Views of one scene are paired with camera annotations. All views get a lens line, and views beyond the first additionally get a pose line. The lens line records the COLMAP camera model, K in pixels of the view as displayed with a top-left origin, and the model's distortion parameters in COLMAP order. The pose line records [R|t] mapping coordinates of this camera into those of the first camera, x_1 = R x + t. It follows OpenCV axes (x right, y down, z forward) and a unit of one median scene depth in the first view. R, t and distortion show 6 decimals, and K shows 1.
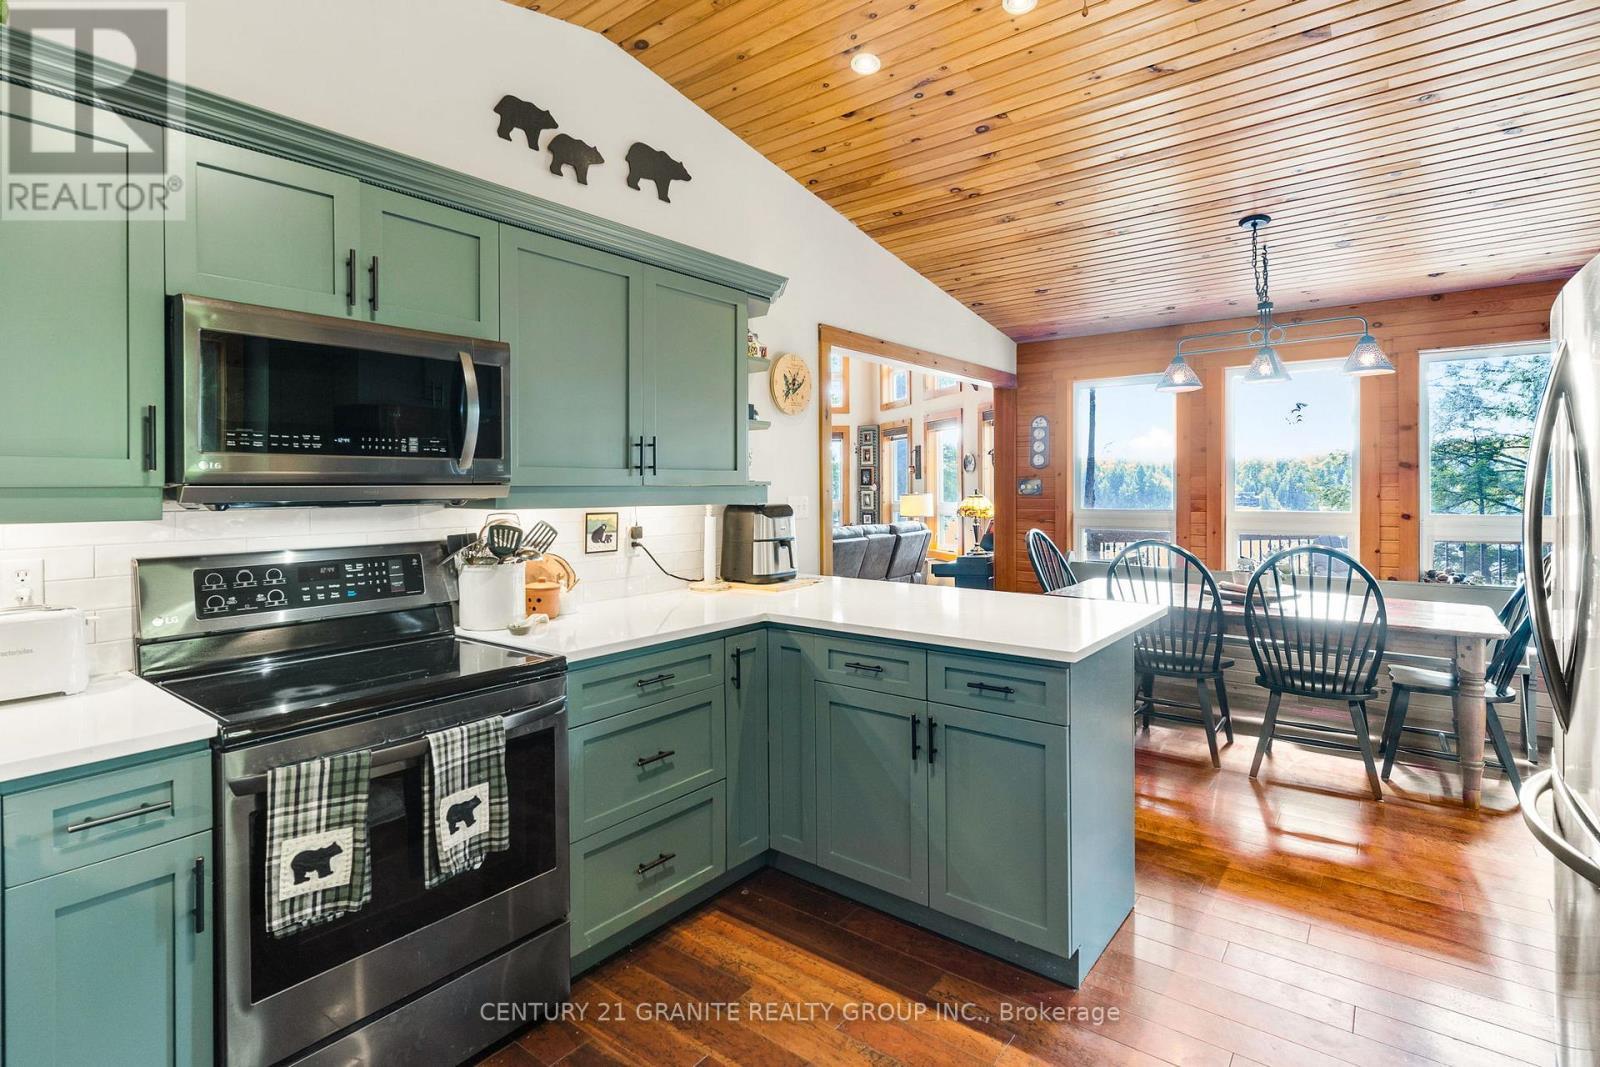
lens RADIAL K [[771.7, 0, 811.2], [0, 771.7, 486.9], [0, 0, 1]] dist [0.005076, 0.002200]
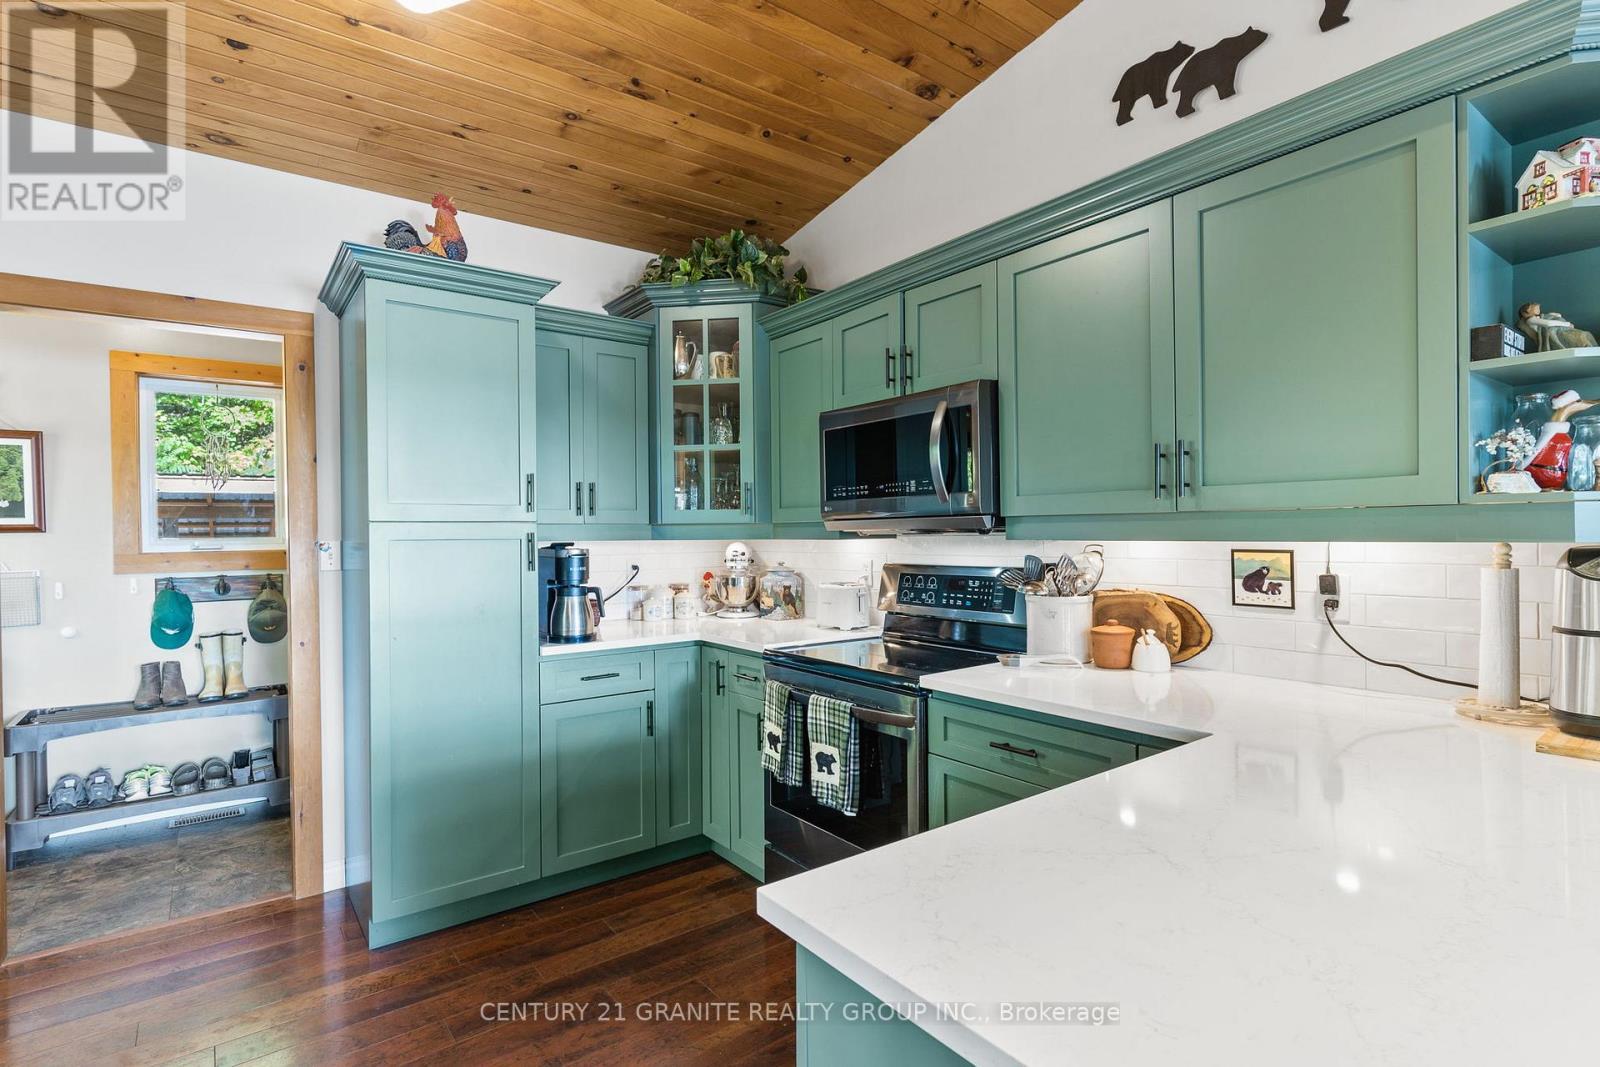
lens RADIAL K [[771.7, 0, 794.4], [0, 771.7, 533.6], [0, 0, 1]] dist [0.005076, 0.002200]
pose [[-0.267340, 0.012115, -0.963526, 0.331159], [0.013582, 0.999869, 0.008804, 0.004377], [0.963506, -0.010733, -0.267470, 0.506904]]
